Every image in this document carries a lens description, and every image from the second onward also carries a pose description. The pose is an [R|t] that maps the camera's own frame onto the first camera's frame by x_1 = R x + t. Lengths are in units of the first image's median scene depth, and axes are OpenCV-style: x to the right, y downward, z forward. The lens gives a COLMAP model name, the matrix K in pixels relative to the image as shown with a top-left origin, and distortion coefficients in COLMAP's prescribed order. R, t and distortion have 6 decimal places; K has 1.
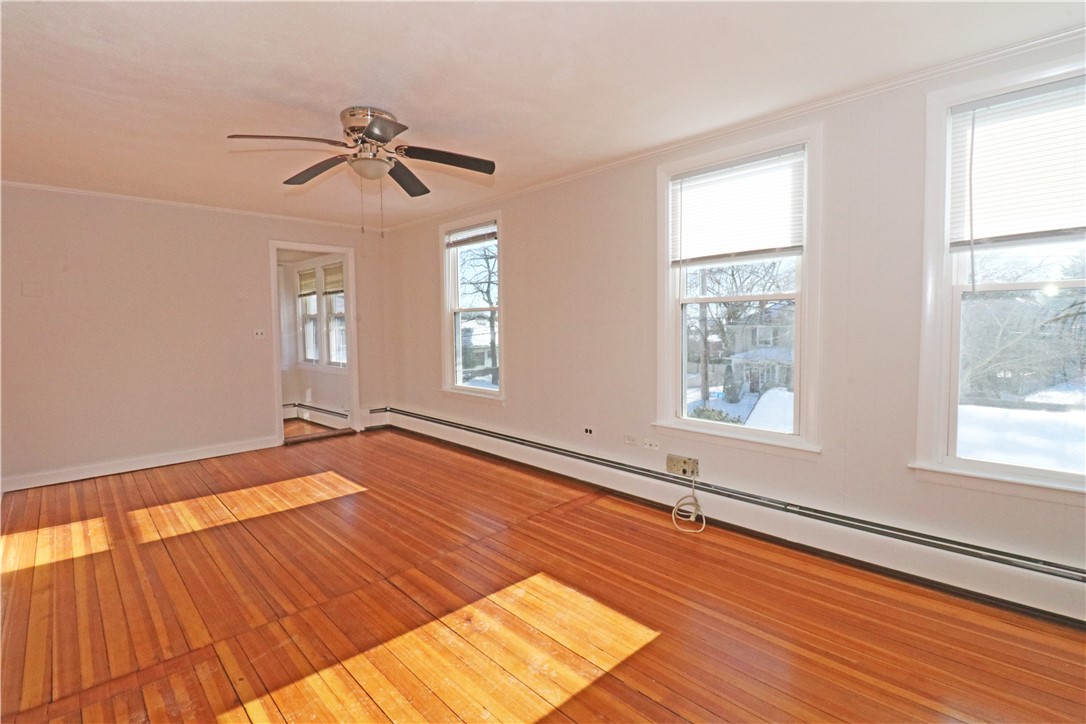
lens RADIAL K [[501.8, 0, 538.3], [0, 501.8, 357.1], [0, 0, 1]] dist [-0.001185, -0.010709]
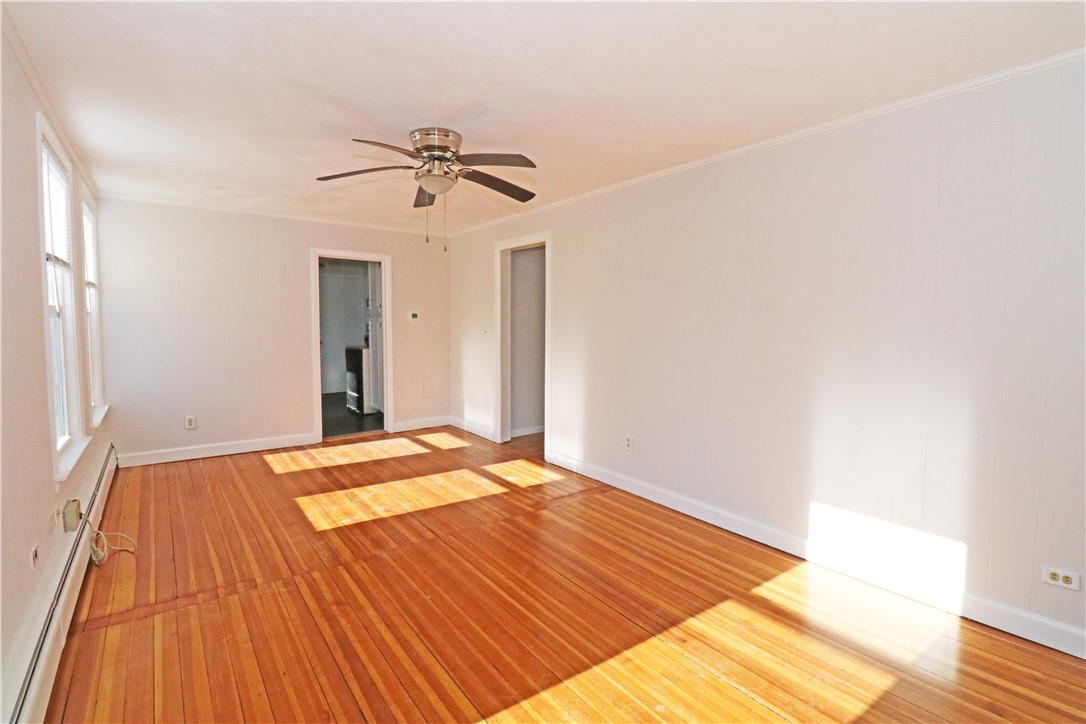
lens RADIAL K [[501.8, 0, 539.8], [0, 501.8, 351.6], [0, 0, 1]] dist [-0.001185, -0.010709]
pose [[-0.993509, 0.003662, 0.113692, -0.601951], [0.019396, 0.990298, 0.137600, -0.149899], [-0.112085, 0.138912, -0.983941, 1.840207]]
